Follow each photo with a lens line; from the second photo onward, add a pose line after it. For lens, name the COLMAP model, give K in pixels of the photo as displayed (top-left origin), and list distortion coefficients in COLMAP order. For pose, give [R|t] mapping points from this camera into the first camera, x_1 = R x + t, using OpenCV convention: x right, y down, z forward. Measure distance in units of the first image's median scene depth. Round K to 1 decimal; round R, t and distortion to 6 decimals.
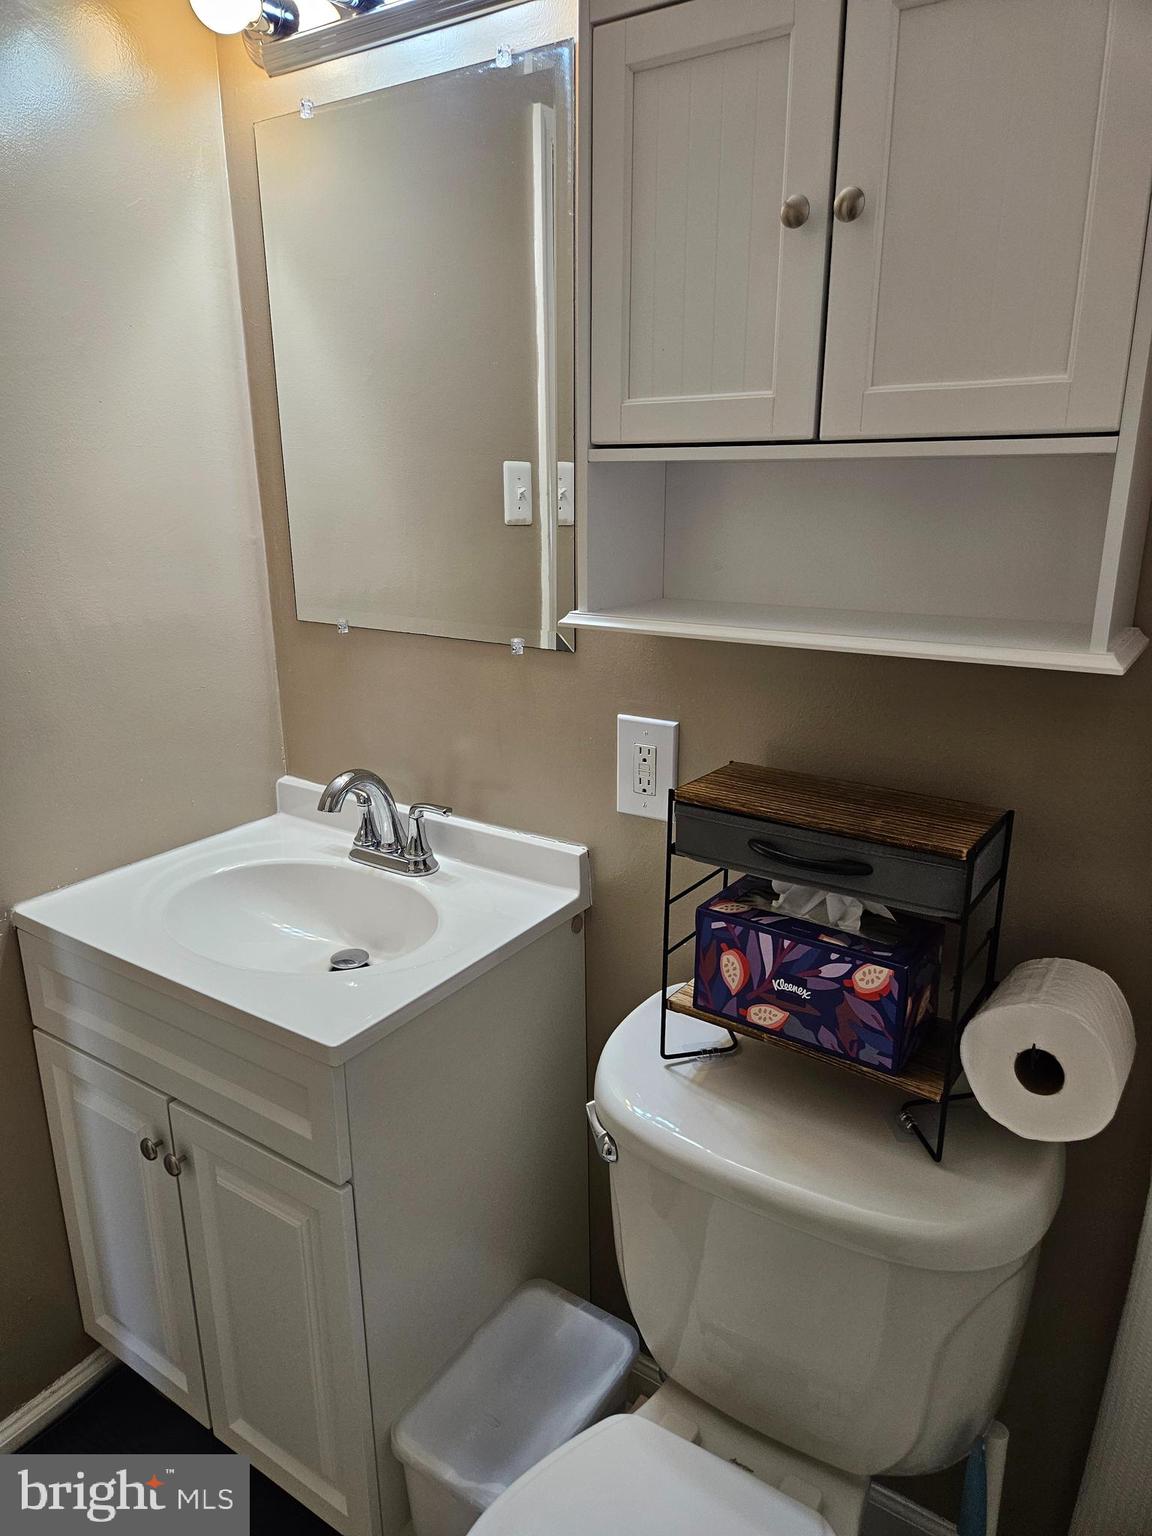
lens RADIAL K [[1030.0, 0, 576.0], [0, 1030.0, 768.0], [0, 0, 1]] dist [0.063923, -0.053558]
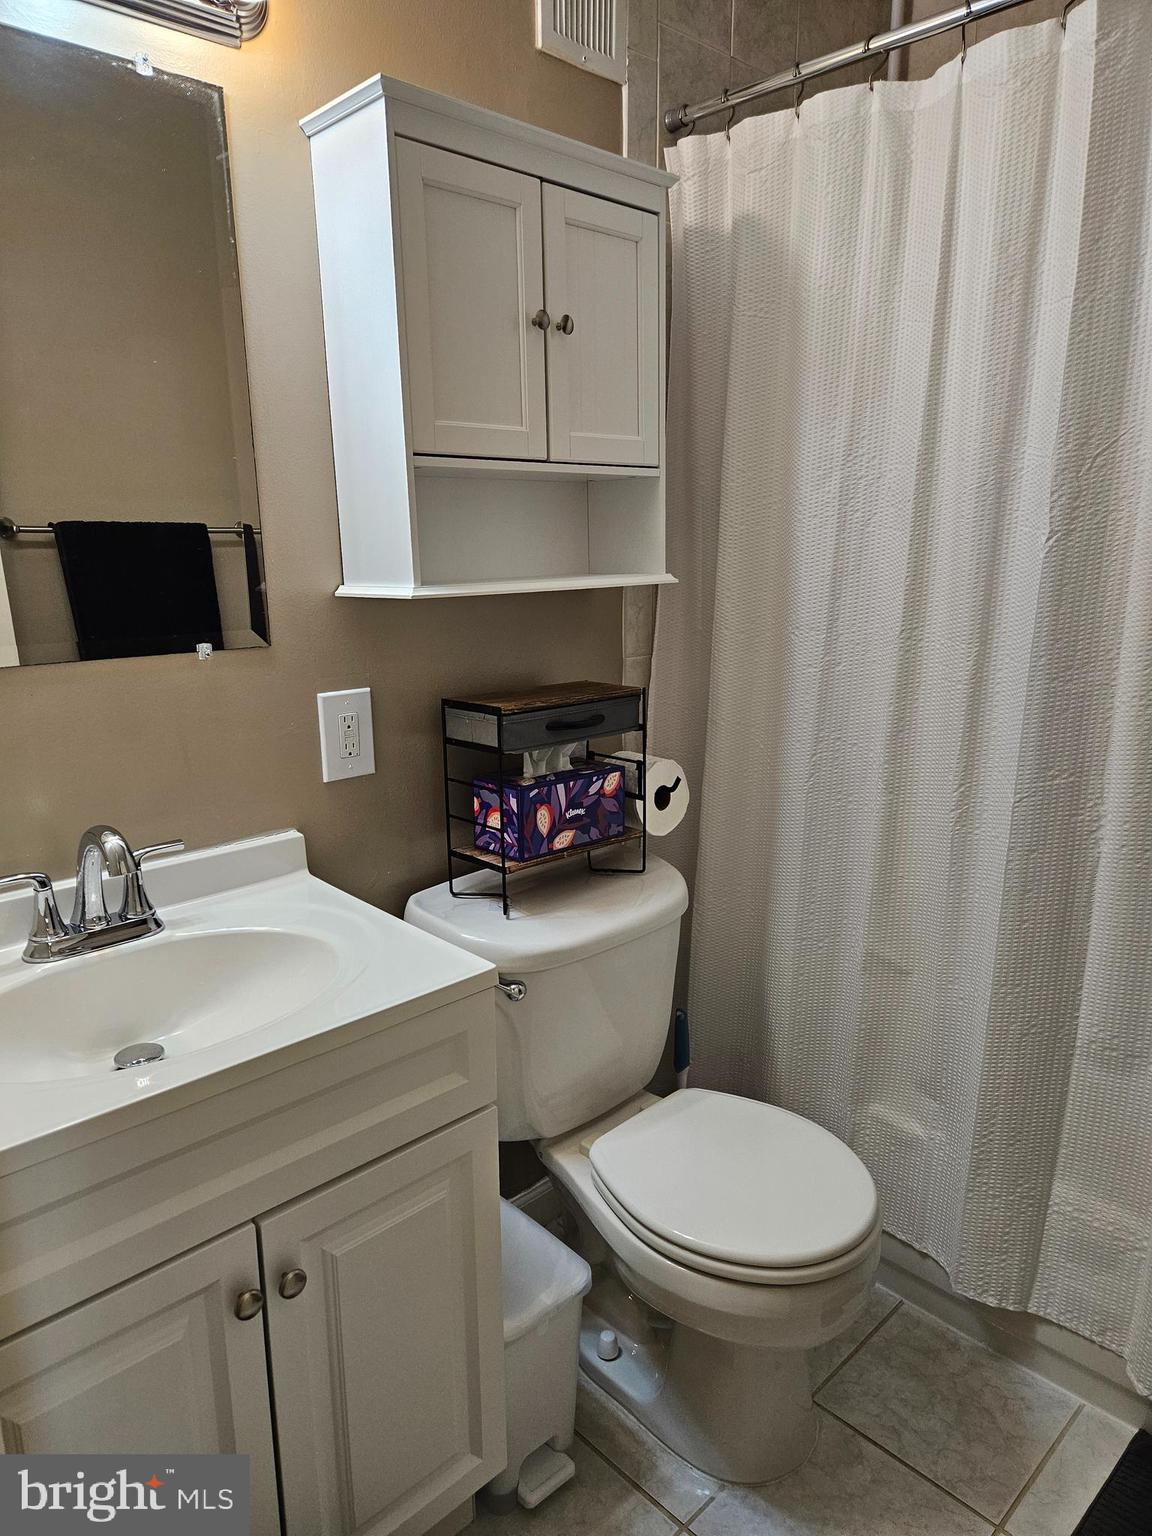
lens RADIAL K [[1023.3, 0, 580.5], [0, 1023.3, 781.7], [0, 0, 1]] dist [0.060723, -0.051397]
pose [[0.209787, -0.224473, 0.951631, -1.237869], [0.284856, 0.945100, 0.160136, -0.074942], [-0.935332, 0.237483, 0.262212, 0.574884]]
